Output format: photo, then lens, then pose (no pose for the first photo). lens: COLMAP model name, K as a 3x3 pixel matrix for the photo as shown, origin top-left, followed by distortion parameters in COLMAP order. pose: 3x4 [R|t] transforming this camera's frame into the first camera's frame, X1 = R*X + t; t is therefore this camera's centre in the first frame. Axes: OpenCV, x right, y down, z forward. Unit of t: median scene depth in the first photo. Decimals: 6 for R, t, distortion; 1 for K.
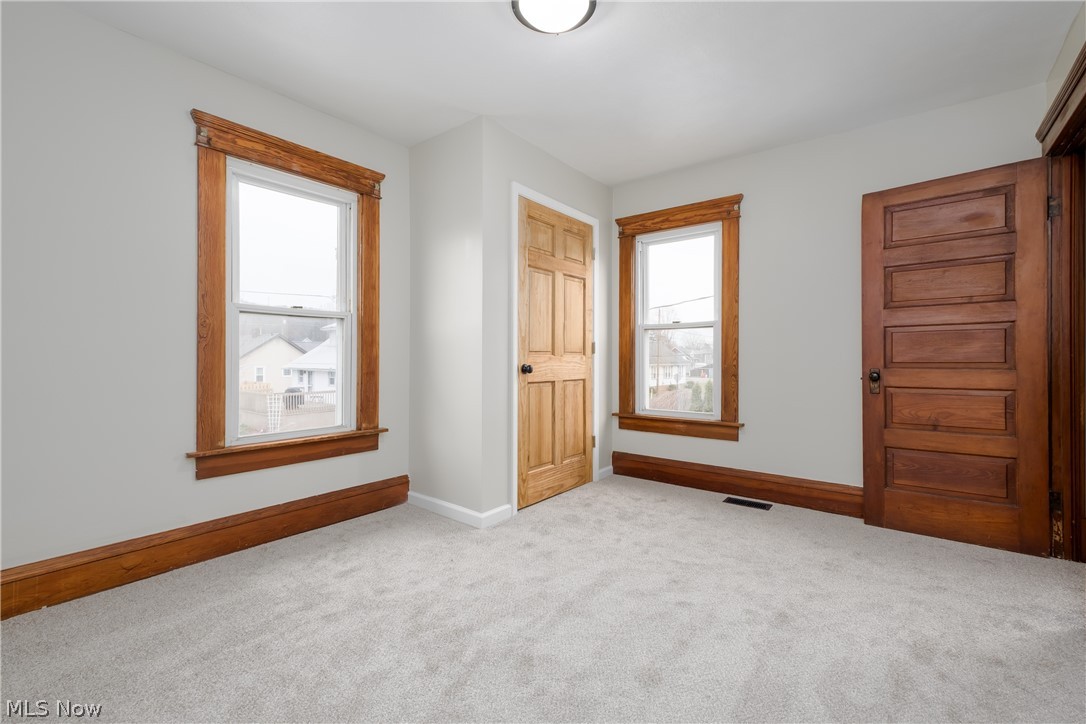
lens RADIAL K [[472.3, 0, 549.5], [0, 472.3, 359.8], [0, 0, 1]] dist [0.019939, -0.005628]
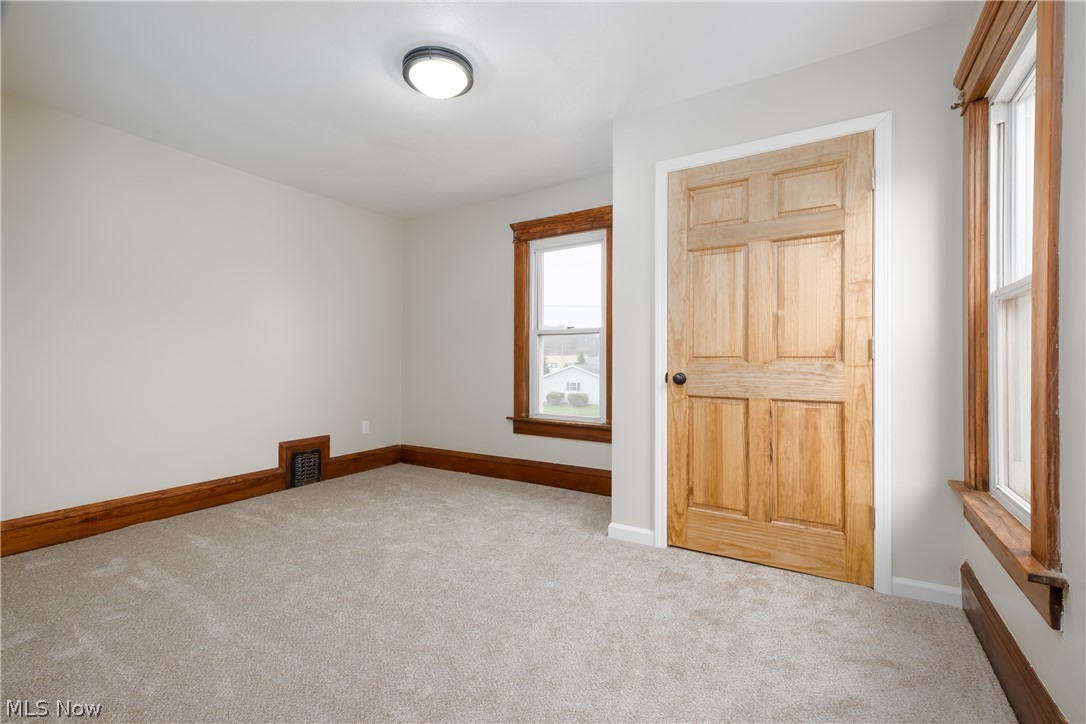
lens RADIAL K [[472.3, 0, 542.3], [0, 472.3, 361.5], [0, 0, 1]] dist [0.019939, -0.005628]
pose [[0.111377, -0.000704, -0.993778, 0.720350], [-0.007616, 0.999970, -0.001562, -0.007138], [0.993749, 0.007743, 0.111368, 0.652908]]
